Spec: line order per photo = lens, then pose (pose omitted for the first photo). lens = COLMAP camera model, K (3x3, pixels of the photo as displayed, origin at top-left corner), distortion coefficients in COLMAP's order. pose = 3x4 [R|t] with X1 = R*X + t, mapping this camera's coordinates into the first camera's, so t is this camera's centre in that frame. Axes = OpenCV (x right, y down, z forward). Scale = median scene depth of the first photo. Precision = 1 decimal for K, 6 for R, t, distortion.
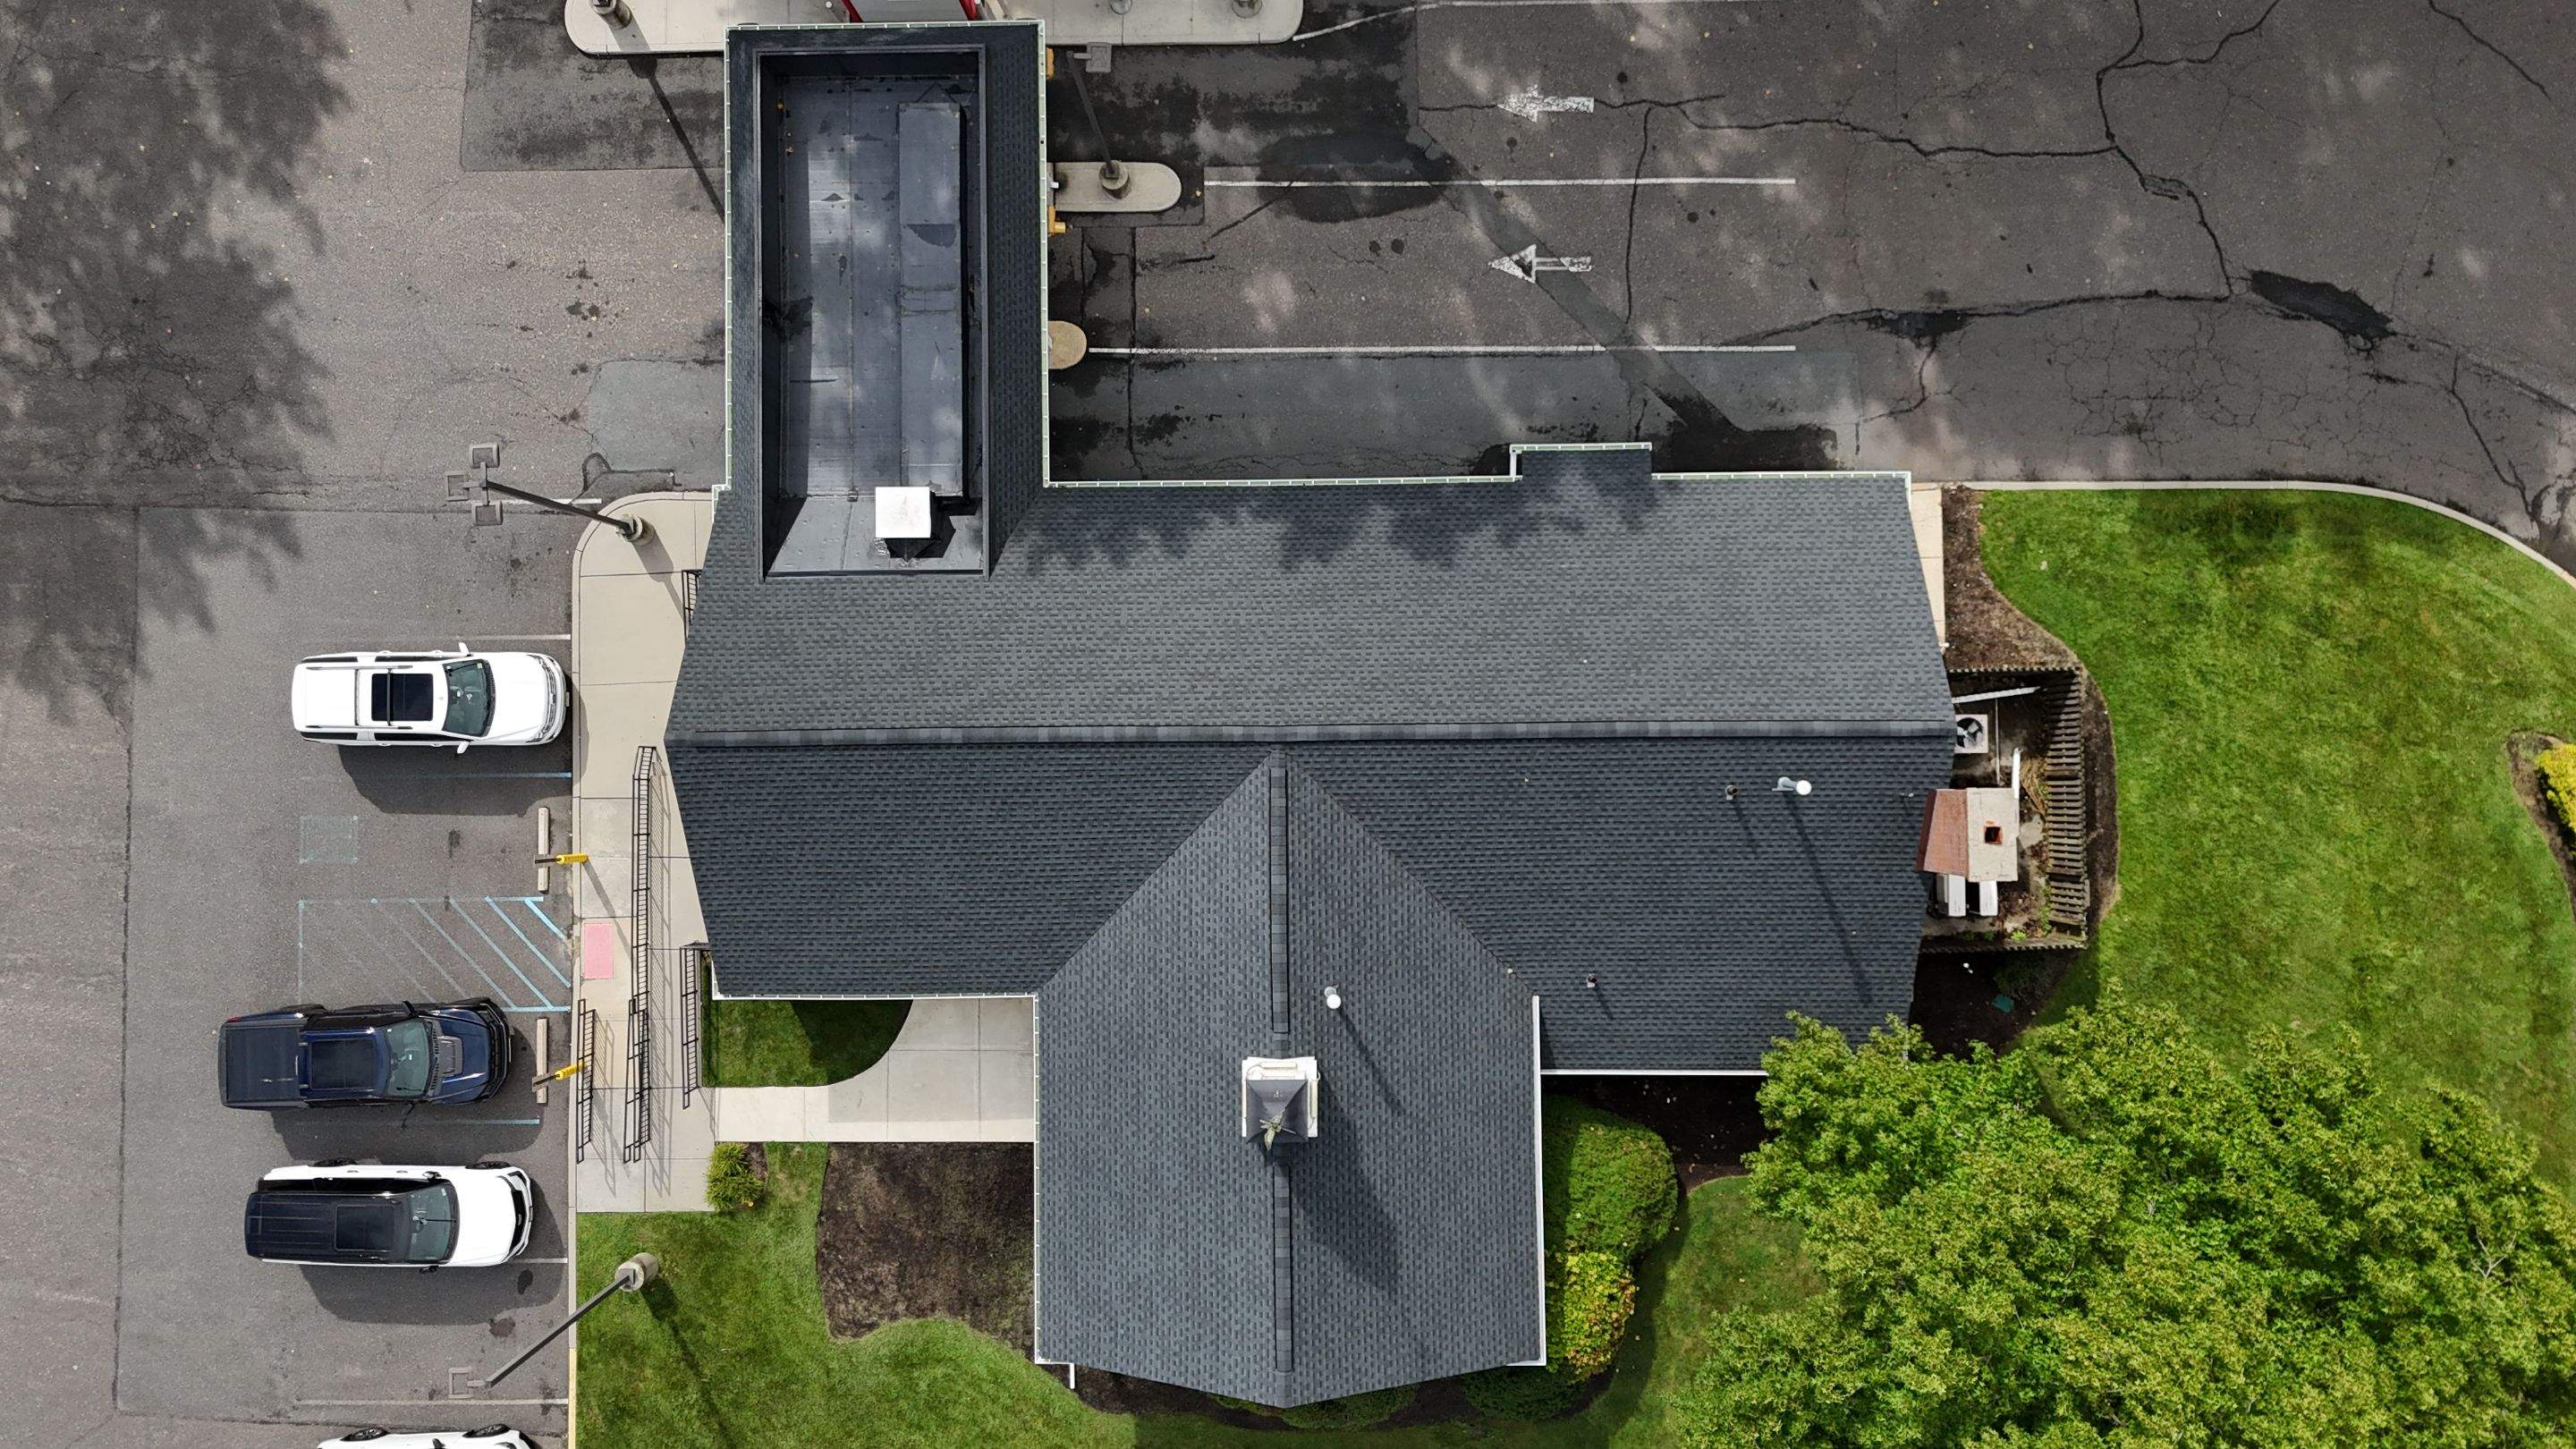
lens RADIAL K [[1923.0, 0, 1297.1], [0, 1923.0, 725.0], [0, 0, 1]] dist [0.013792, -0.000069]
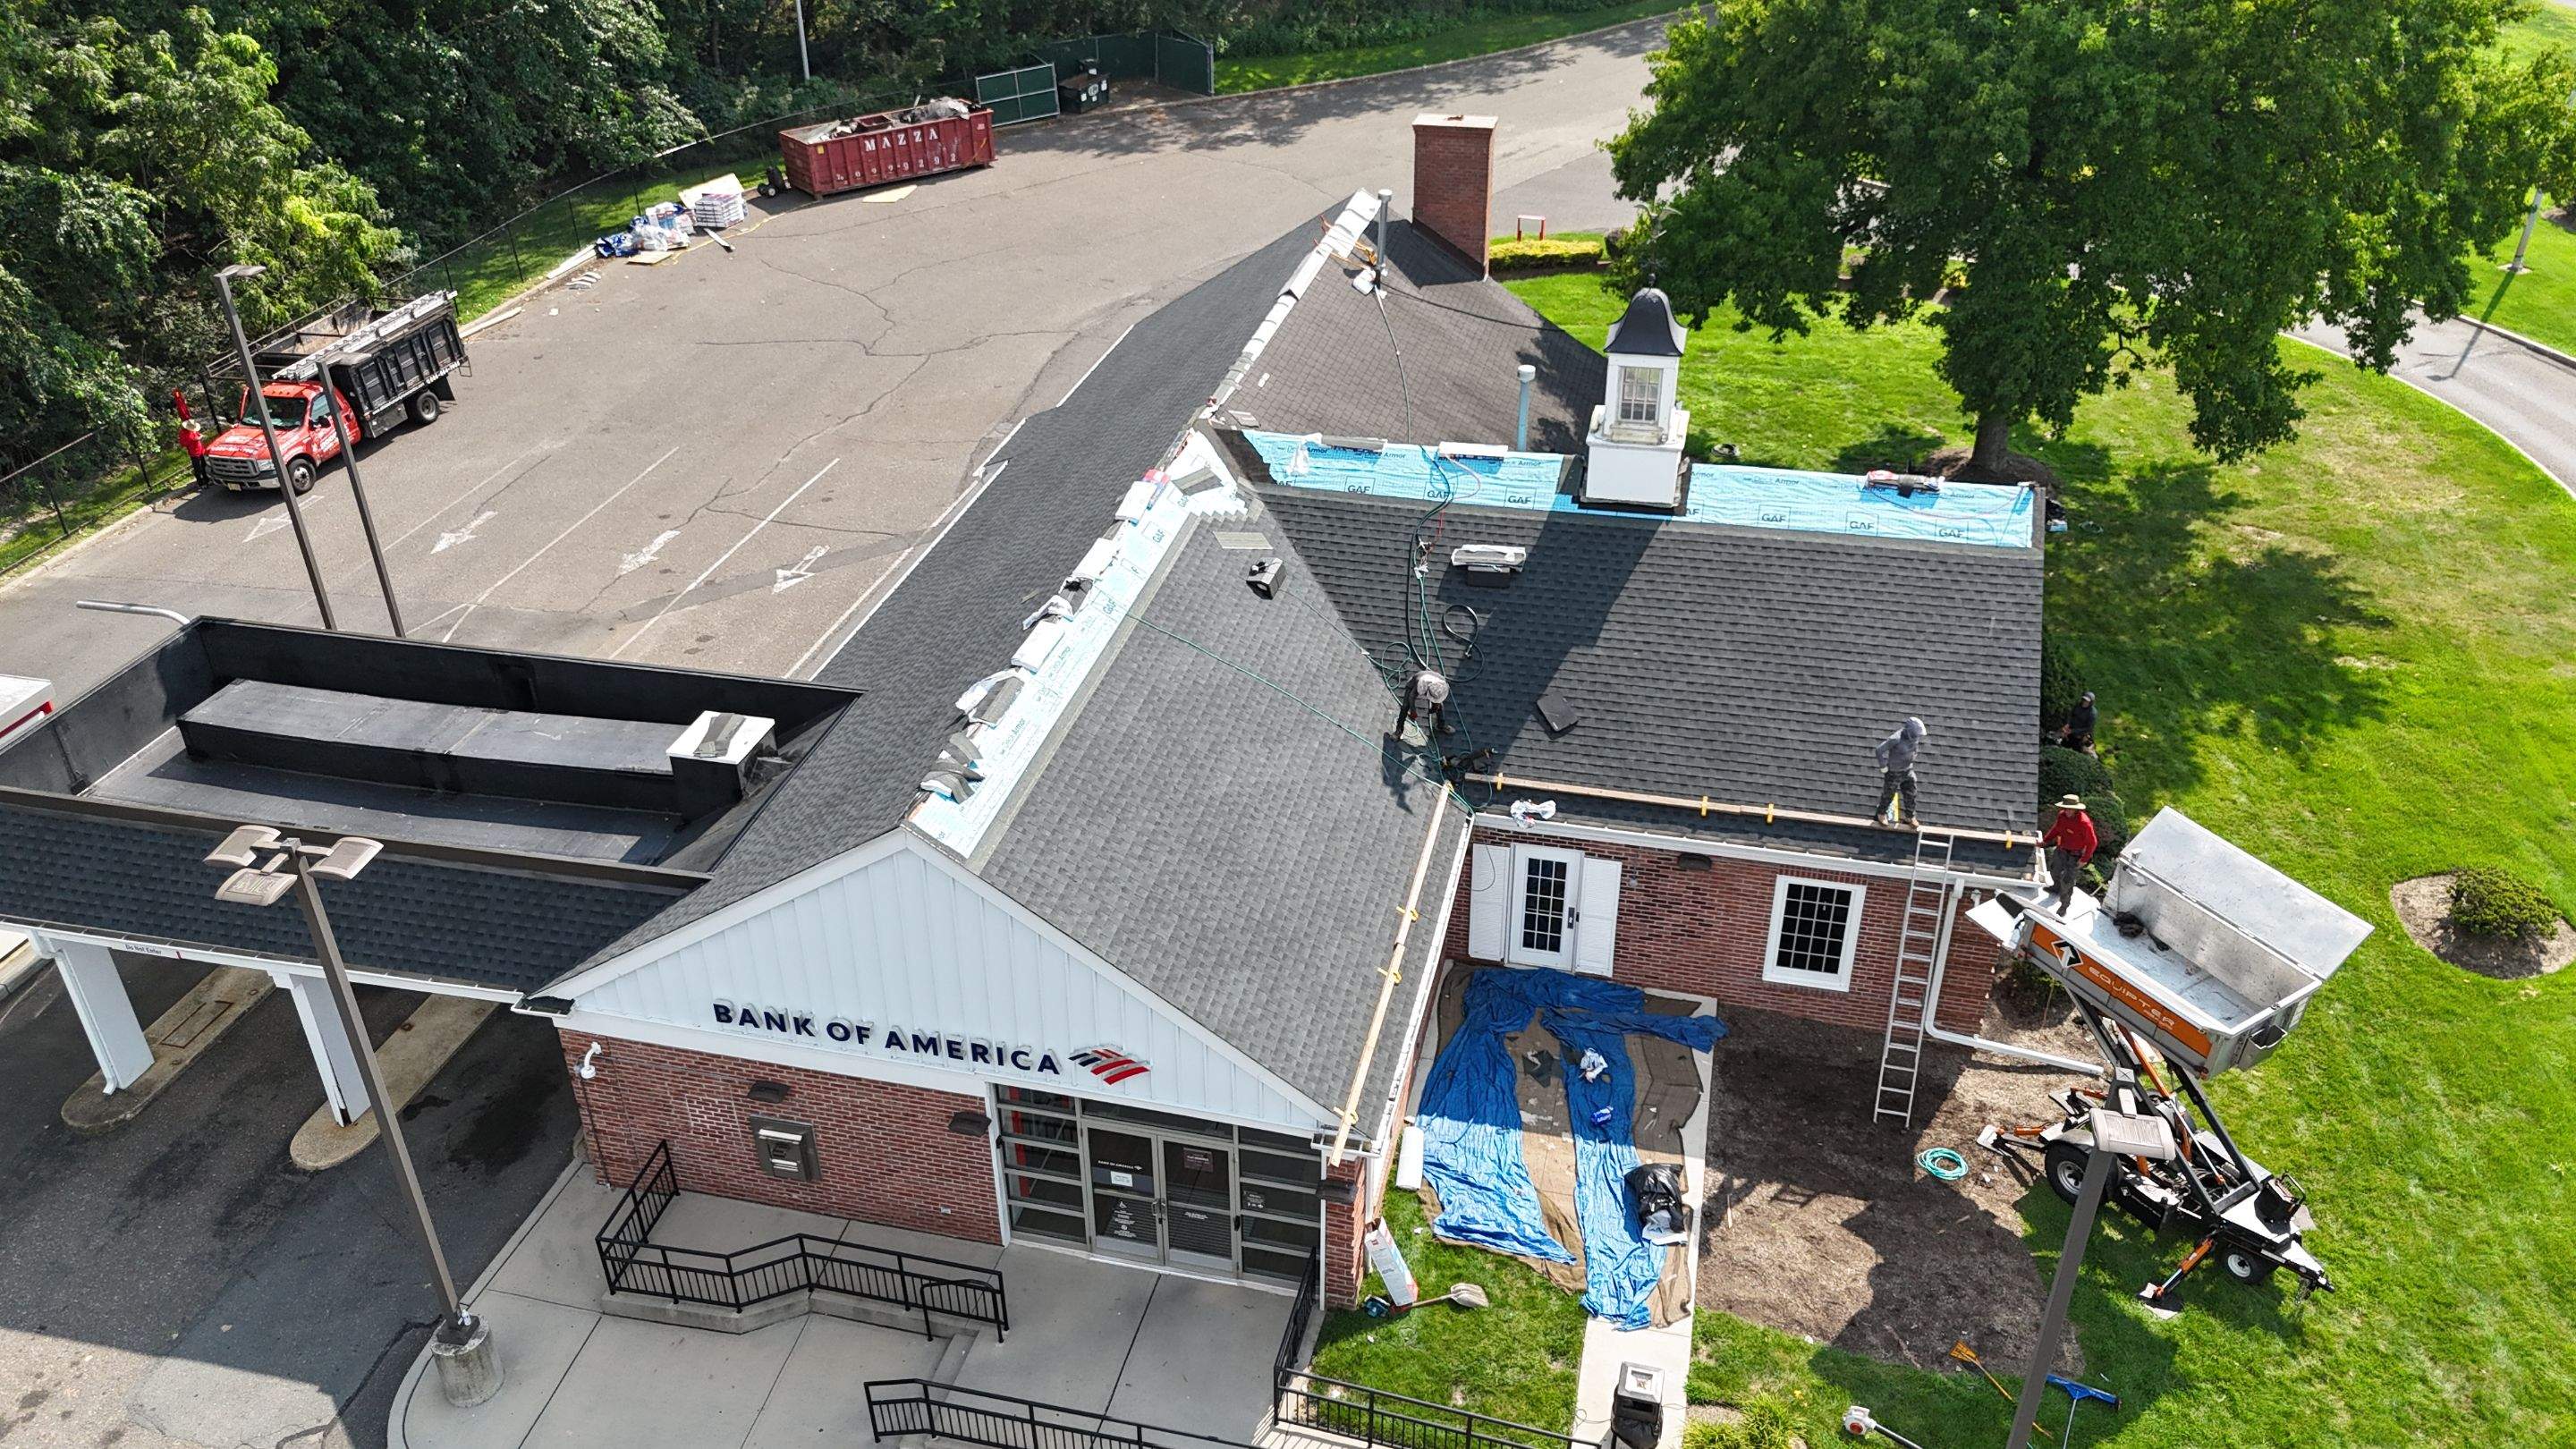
lens RADIAL K [[1923.0, 0, 1297.1], [0, 1923.0, 725.0], [0, 0, 1]] dist [0.013792, -0.000069]
pose [[0.238641, -0.476454, 0.846193, -0.648496], [0.970883, 0.135789, -0.197350, 0.193243], [-0.020876, 0.868650, 0.494986, 0.594546]]
